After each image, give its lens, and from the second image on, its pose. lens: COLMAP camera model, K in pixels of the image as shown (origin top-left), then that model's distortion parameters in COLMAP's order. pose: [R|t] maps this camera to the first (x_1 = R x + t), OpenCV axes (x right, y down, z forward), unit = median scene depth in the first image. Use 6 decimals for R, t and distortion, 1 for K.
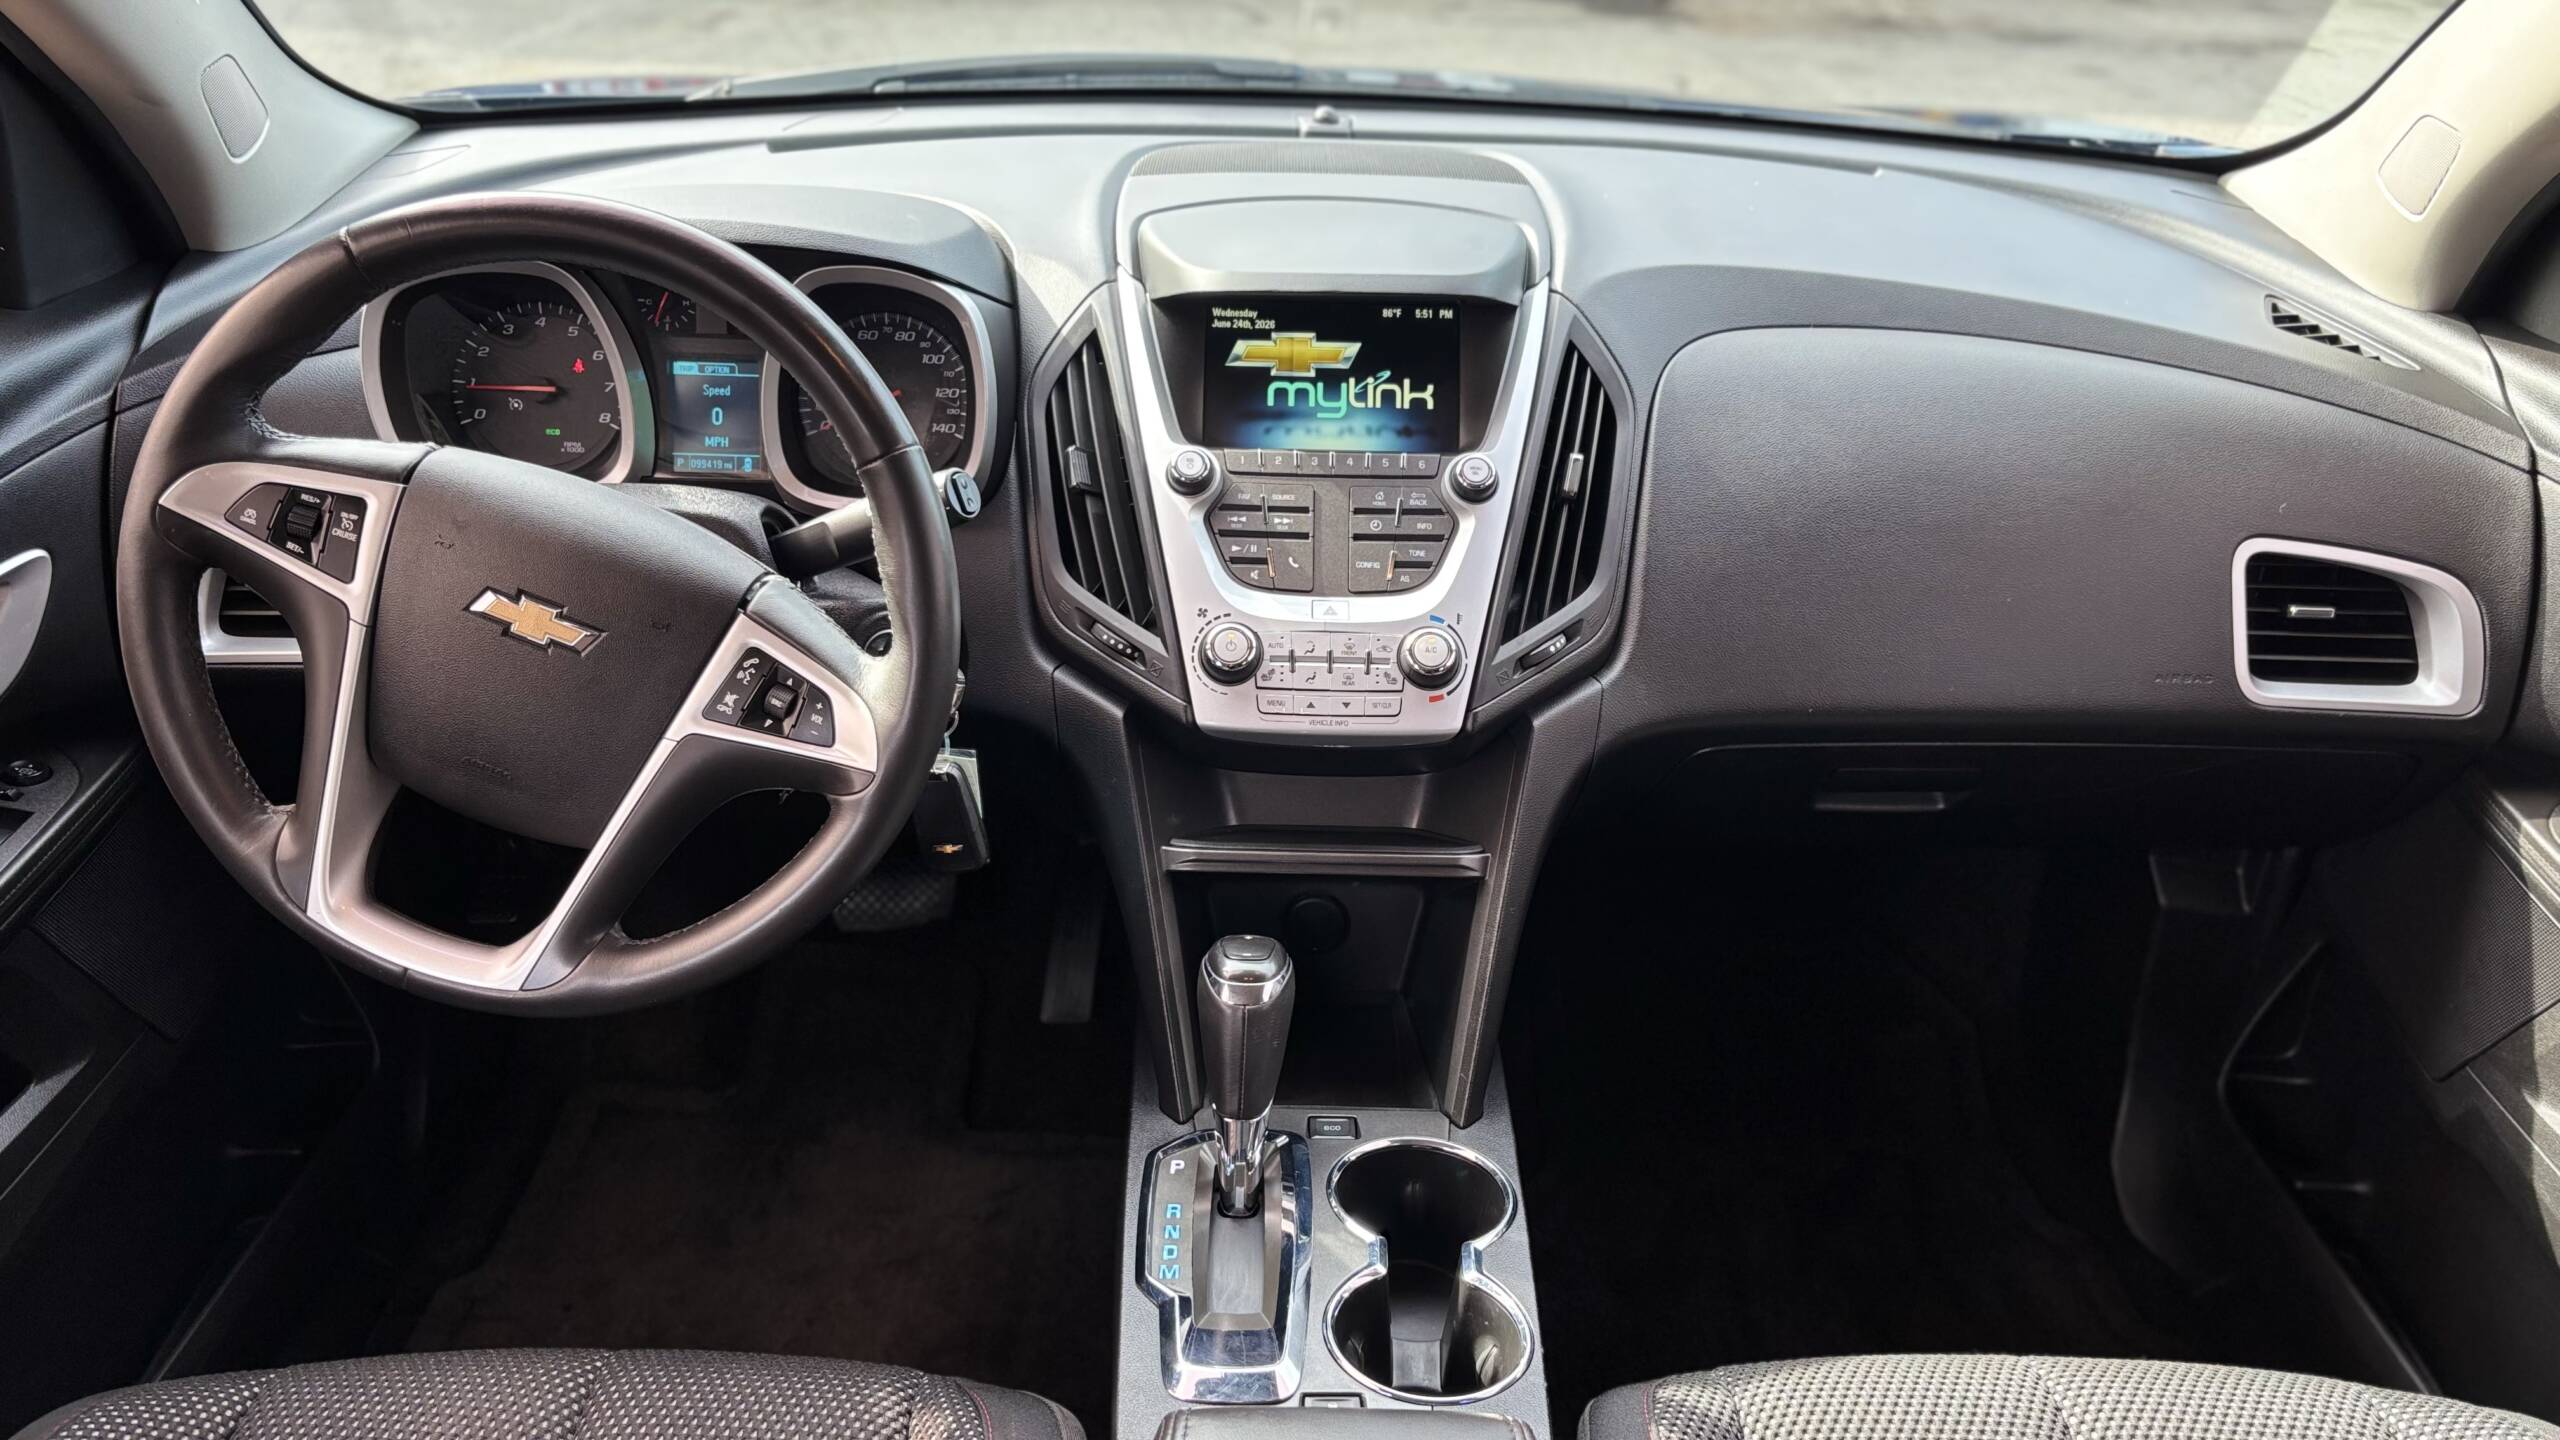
lens RADIAL K [[2025.6, 0, 1280.3], [0, 2025.6, 707.7], [0, 0, 1]] dist [0.017823, -0.021799]
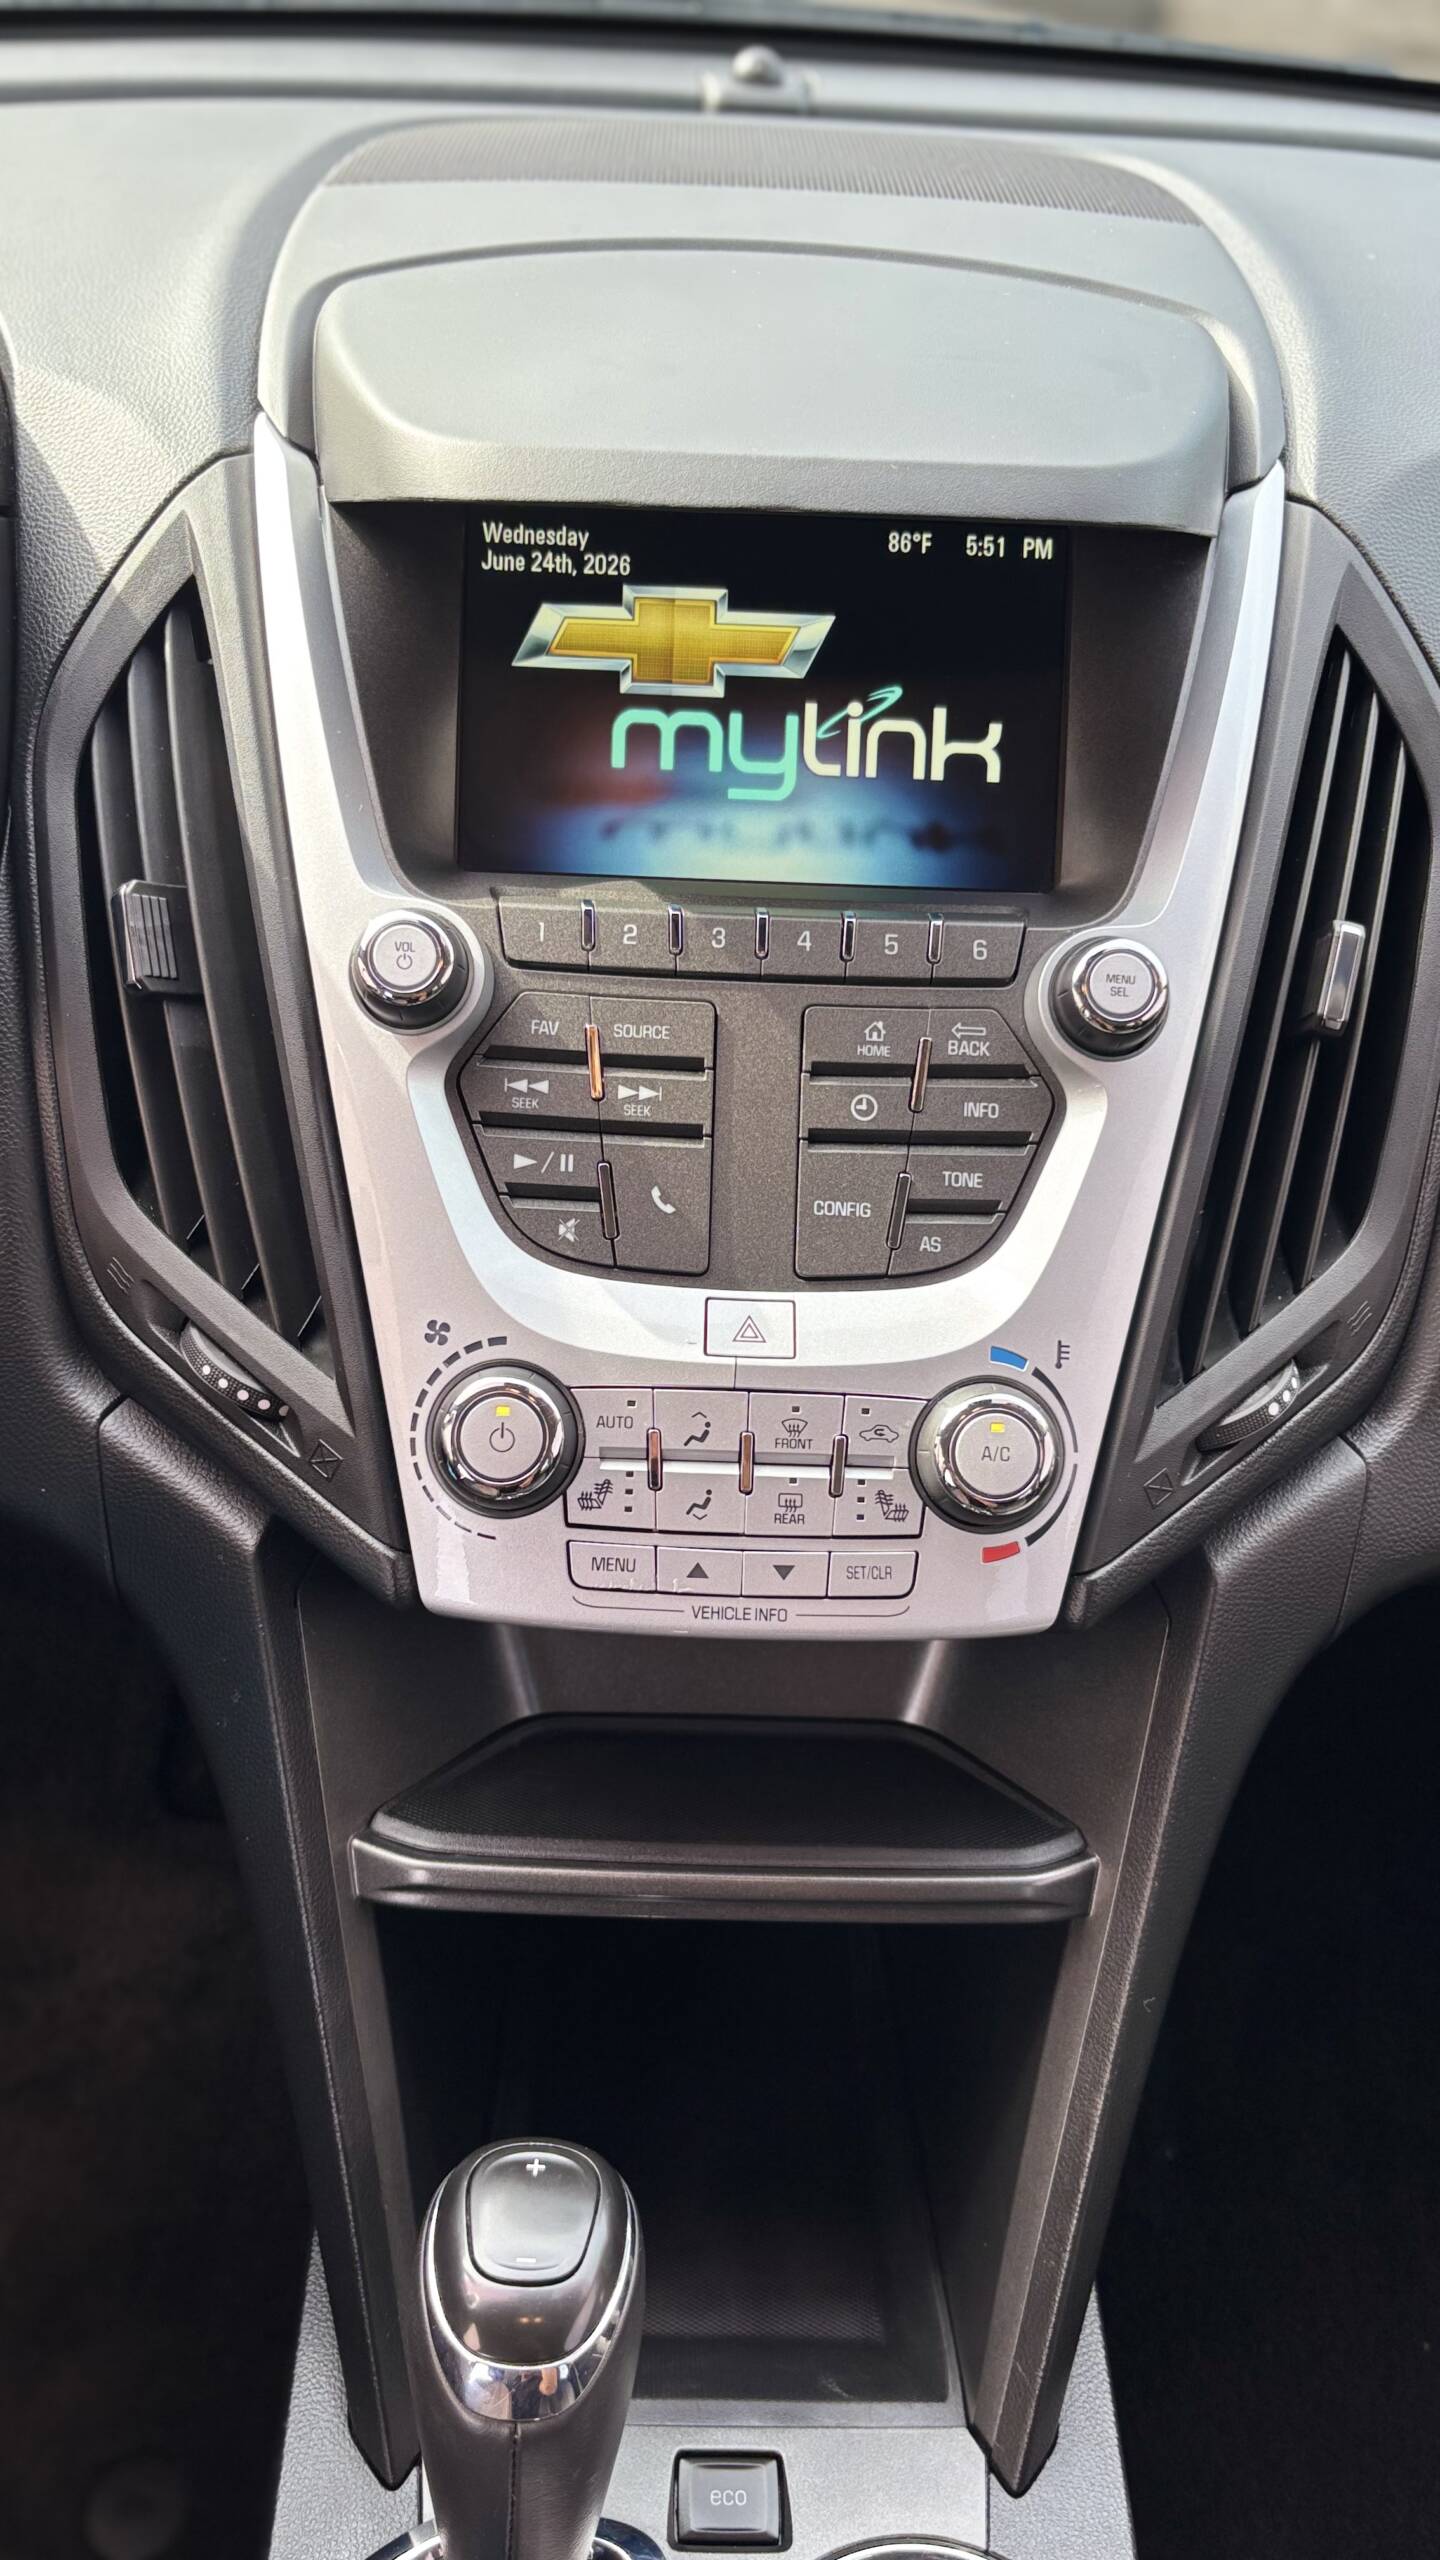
lens RADIAL K [[2025.6, 0, 712.8], [0, 2025.6, 1270.9], [0, 0, 1]] dist [0.017823, -0.021799]
pose [[0.999775, 0.014928, 0.015079, 0.010512], [-0.017773, 0.977357, 0.210849, -0.141078], [-0.011590, -0.211069, 0.977402, 0.580423]]
